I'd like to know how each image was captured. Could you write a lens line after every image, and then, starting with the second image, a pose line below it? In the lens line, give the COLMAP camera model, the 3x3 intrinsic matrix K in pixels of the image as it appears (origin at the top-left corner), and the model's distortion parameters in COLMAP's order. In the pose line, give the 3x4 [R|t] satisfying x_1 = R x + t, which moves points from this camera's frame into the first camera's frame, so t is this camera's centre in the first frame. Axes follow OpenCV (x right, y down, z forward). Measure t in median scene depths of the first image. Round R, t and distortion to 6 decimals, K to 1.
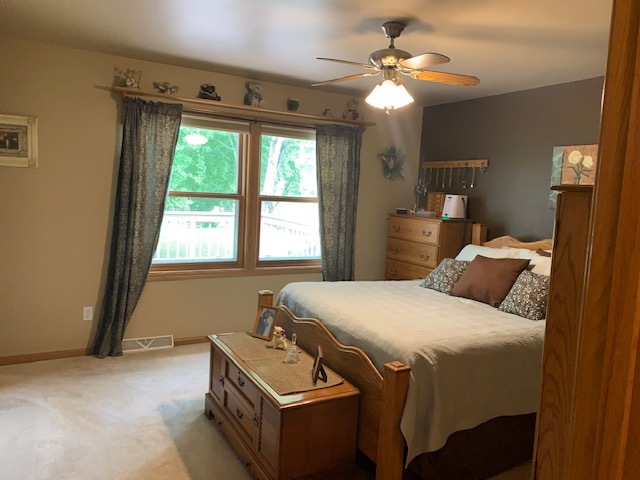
lens RADIAL K [[488.6, 0, 317.2], [0, 488.6, 240.2], [0, 0, 1]] dist [0.052369, -0.077685]
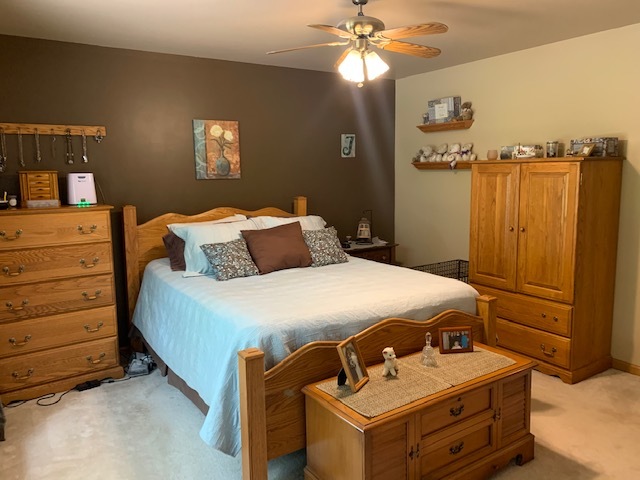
lens RADIAL K [[488.6, 0, 320.8], [0, 488.6, 235.5], [0, 0, 1]] dist [0.052369, -0.077685]
pose [[-0.082959, -0.186814, 0.978886, -0.604727], [0.116488, 0.973721, 0.195701, -0.124878], [-0.989721, 0.130264, -0.059018, 0.844562]]
